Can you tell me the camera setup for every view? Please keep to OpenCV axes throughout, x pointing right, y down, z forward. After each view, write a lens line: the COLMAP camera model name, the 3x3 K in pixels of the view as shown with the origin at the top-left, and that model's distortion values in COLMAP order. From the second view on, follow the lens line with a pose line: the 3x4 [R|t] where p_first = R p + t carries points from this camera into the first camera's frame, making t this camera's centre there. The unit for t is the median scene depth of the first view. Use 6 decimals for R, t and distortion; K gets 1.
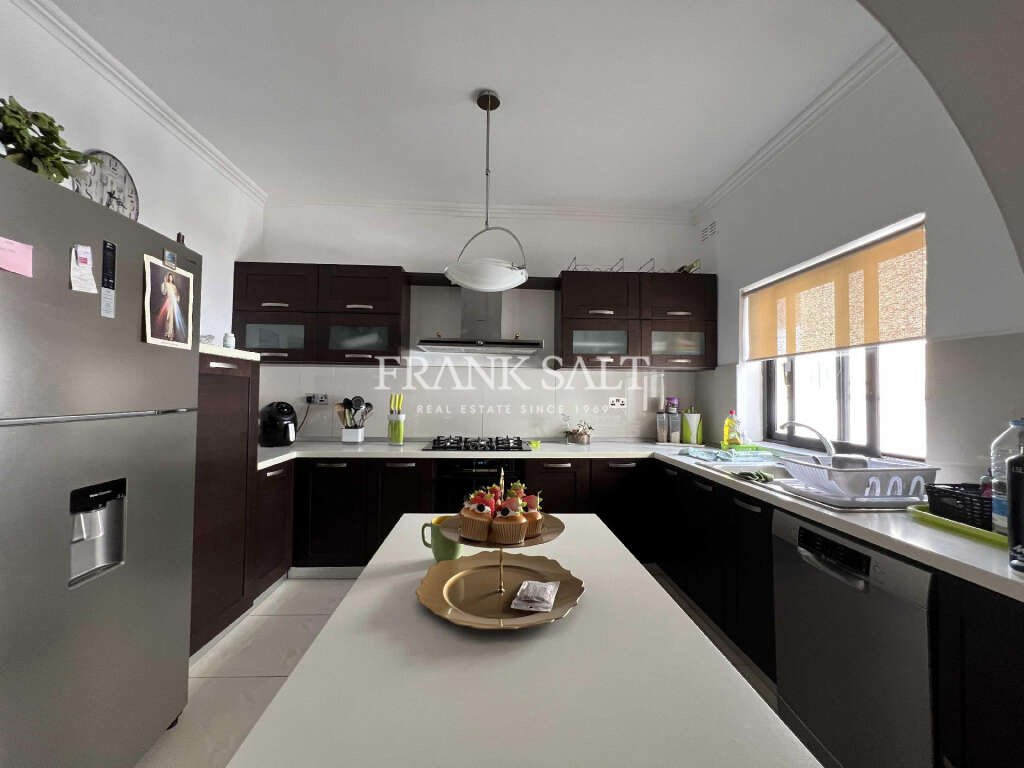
lens RADIAL K [[408.8, 0, 511.6], [0, 408.8, 381.8], [0, 0, 1]] dist [-0.001098, 0.000274]
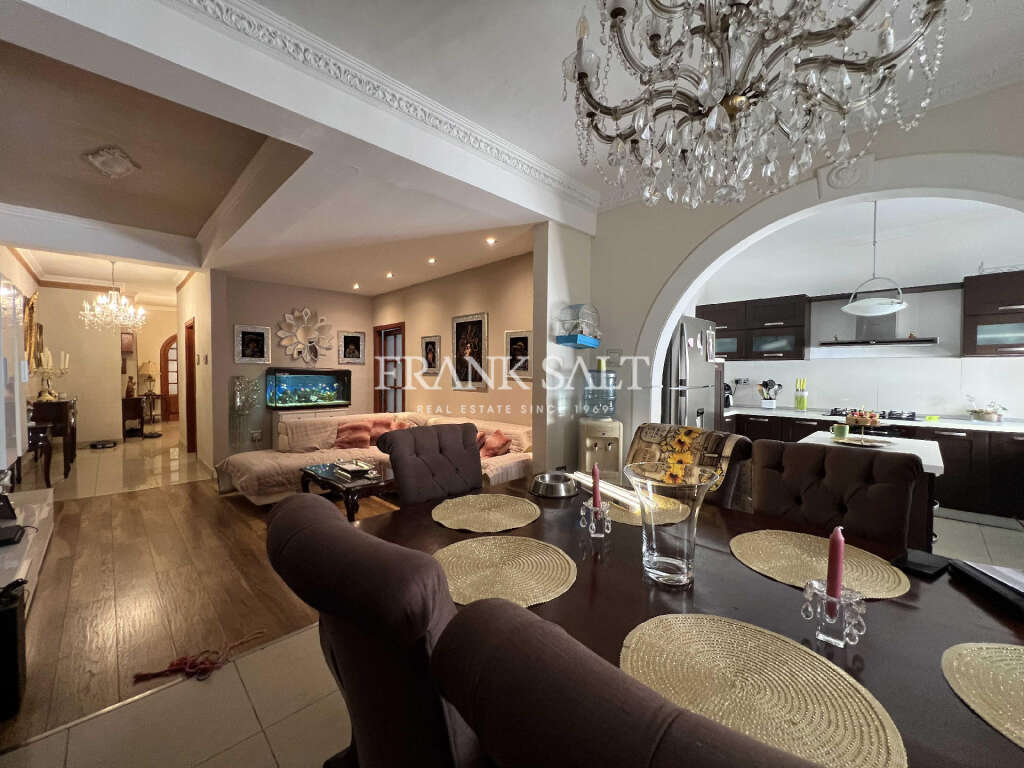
lens RADIAL K [[408.8, 0, 511.6], [0, 408.8, 381.8], [0, 0, 1]] dist [-0.001098, 0.000274]
pose [[0.663419, 0.008700, -0.748197, 0.141931], [0.024747, 0.999130, 0.033561, -0.035974], [0.747838, -0.040780, 0.662627, -0.818923]]
